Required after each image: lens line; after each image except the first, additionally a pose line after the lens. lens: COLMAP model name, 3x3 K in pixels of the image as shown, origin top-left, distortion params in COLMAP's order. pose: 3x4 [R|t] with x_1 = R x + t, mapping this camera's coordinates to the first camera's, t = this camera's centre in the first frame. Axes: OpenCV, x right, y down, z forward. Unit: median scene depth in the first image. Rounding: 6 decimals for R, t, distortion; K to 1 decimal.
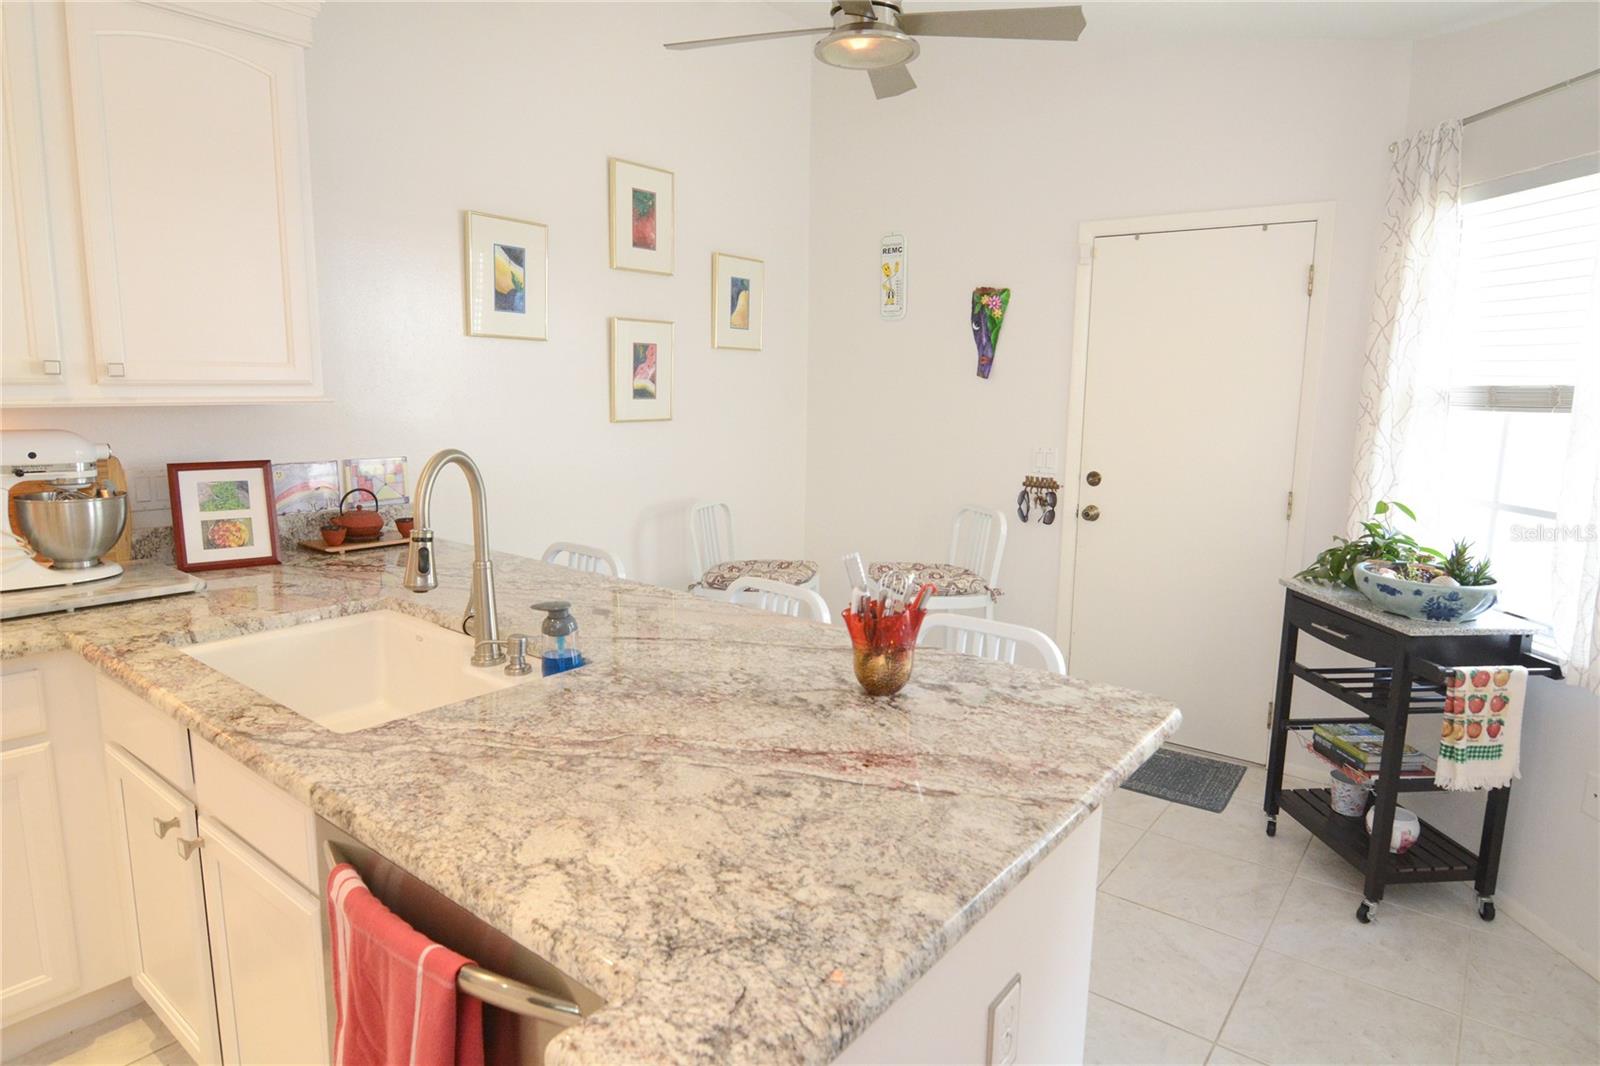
lens RADIAL K [[899.6, 0, 841.8], [0, 899.6, 525.8], [0, 0, 1]] dist [-0.025065, -0.001780]
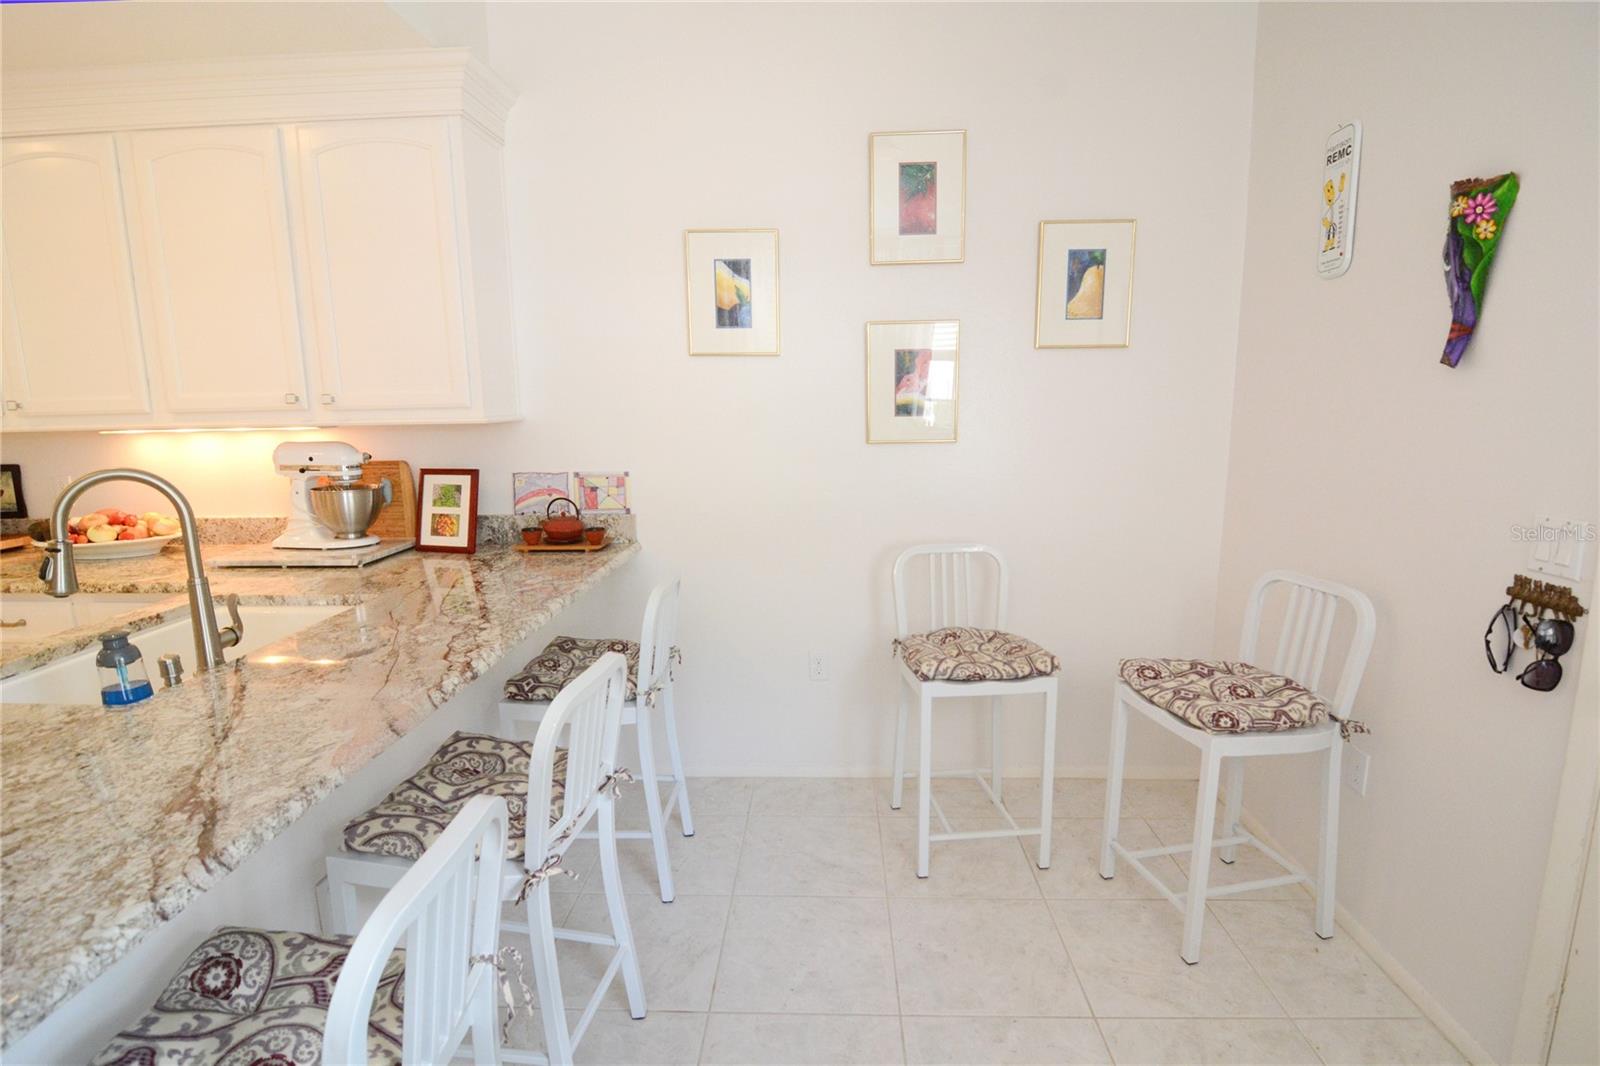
lens RADIAL K [[794.9, 0, 800.9], [0, 794.9, 540.2], [0, 0, 1]] dist [-0.000591, -0.017169]
pose [[0.565357, 0.116459, -0.816584, 0.639925], [-0.105488, 0.992062, 0.068452, -0.122289], [0.818073, 0.047440, 0.573154, 0.915507]]
